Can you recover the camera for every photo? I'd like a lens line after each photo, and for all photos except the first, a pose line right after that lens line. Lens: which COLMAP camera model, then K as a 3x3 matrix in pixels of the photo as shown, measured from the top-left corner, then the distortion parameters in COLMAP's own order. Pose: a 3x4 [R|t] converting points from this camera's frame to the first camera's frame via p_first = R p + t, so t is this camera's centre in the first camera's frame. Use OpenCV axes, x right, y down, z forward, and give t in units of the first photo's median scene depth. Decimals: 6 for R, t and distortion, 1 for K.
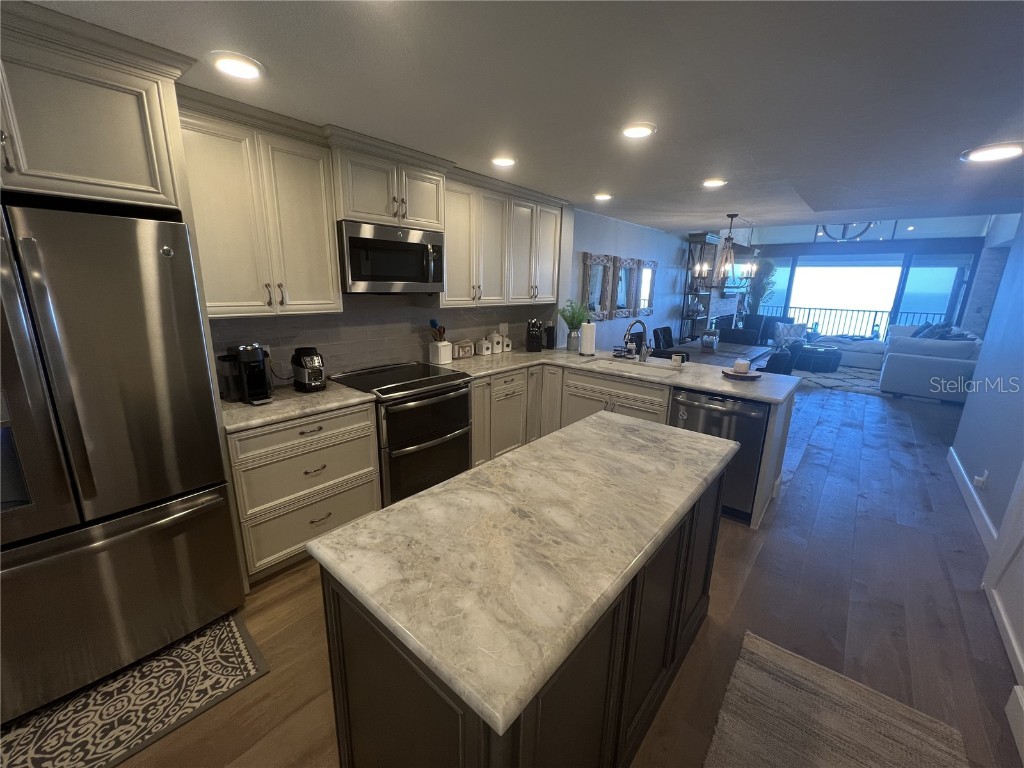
lens RADIAL K [[406.0, 0, 509.1], [0, 406.0, 382.8], [0, 0, 1]] dist [-0.015348, -0.000581]
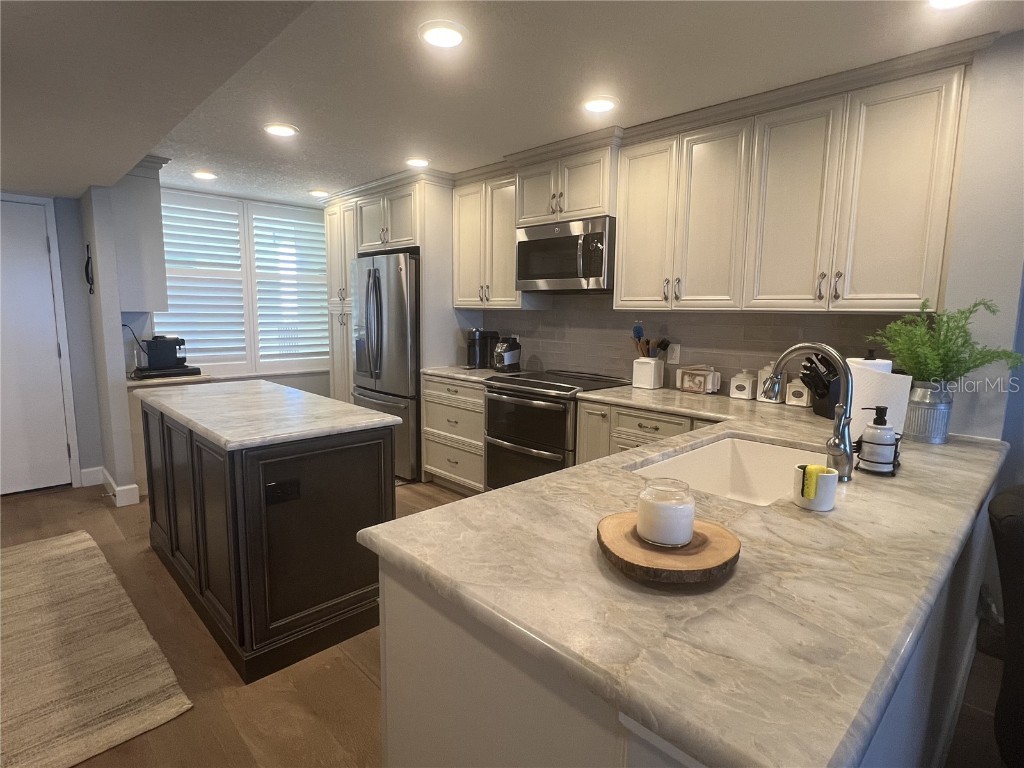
lens RADIAL K [[534.7, 0, 511.7], [0, 534.7, 382.8], [0, 0, 1]] dist [0.001027, -0.001060]
pose [[-0.080399, 0.115940, -0.989997, 1.147468], [-0.251097, 0.958825, 0.132681, -0.176320], [0.964617, 0.259253, -0.047976, 1.157266]]
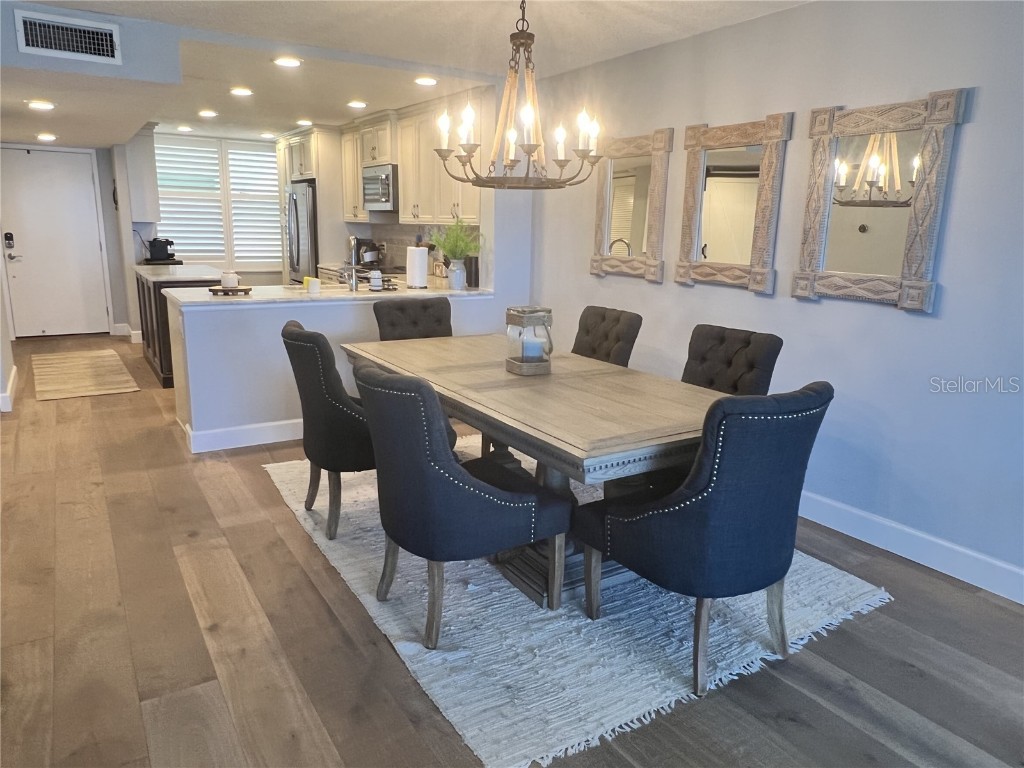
lens RADIAL K [[700.8, 0, 510.3], [0, 700.8, 384.2], [0, 0, 1]] dist [-0.001974, -0.003084]
pose [[-0.284956, 0.190458, -0.939428, 2.398226], [-0.255661, 0.929456, 0.265986, -0.501553], [0.923817, 0.315970, -0.216162, 2.516902]]
